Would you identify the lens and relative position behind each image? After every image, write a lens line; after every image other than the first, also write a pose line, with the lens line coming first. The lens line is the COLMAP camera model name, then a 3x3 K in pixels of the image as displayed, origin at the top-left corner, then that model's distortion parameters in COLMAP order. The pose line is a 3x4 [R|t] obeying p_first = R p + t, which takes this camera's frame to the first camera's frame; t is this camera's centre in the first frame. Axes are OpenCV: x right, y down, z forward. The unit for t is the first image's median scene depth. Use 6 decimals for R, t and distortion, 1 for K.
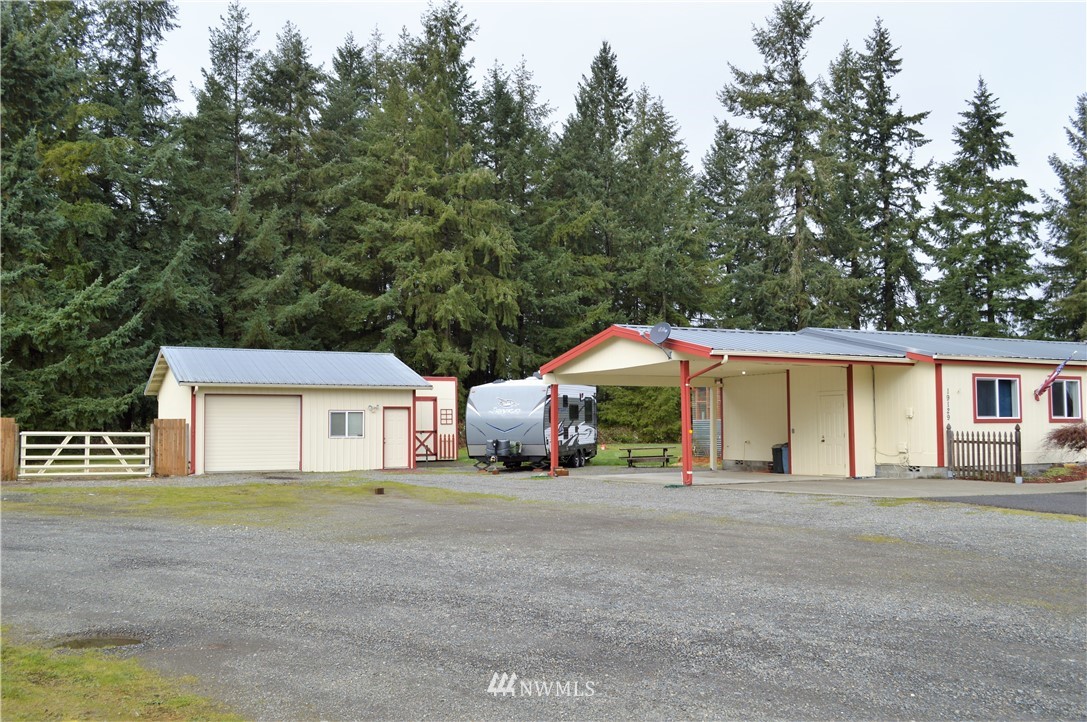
lens RADIAL K [[1048.0, 0, 543.1], [0, 1048.0, 365.7], [0, 0, 1]] dist [-0.009028, 0.000000]
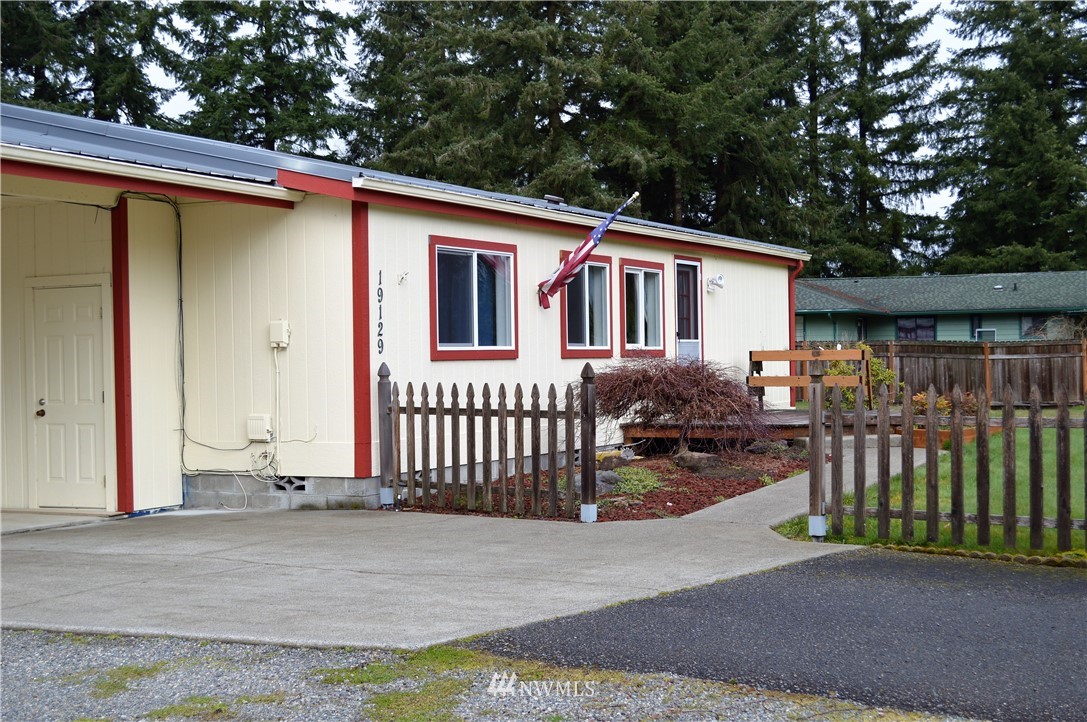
lens RADIAL K [[1594.6, 0, 542.7], [0, 1594.6, 363.2], [0, 0, 1]] dist [0.000075, 0.000000]
pose [[0.821854, -0.007958, 0.569642, 0.033858], [-0.025158, 0.998420, 0.050246, 0.007971], [-0.569142, -0.055626, 0.820356, 0.157899]]
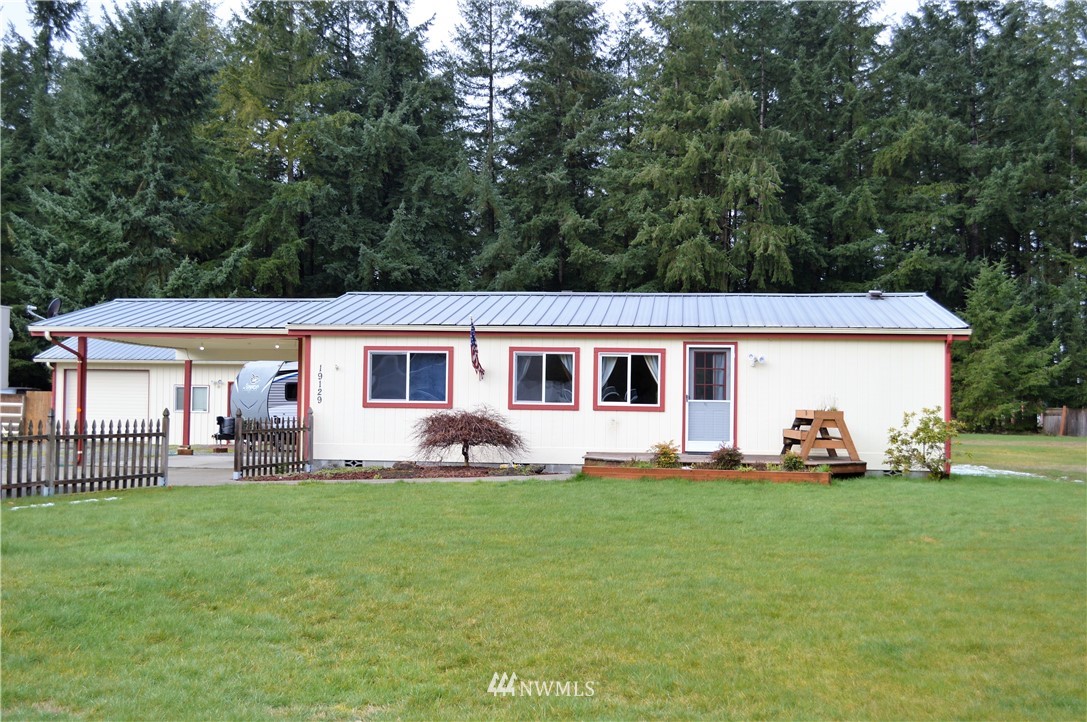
lens RADIAL K [[1264.3, 0, 548.6], [0, 1264.3, 368.5], [0, 0, 1]] dist [-0.004720, 0.000000]
pose [[0.803837, 0.003260, -0.594841, 0.361619], [0.014583, 0.999576, 0.025183, 0.000692], [0.594671, -0.028918, 0.803449, 0.099049]]
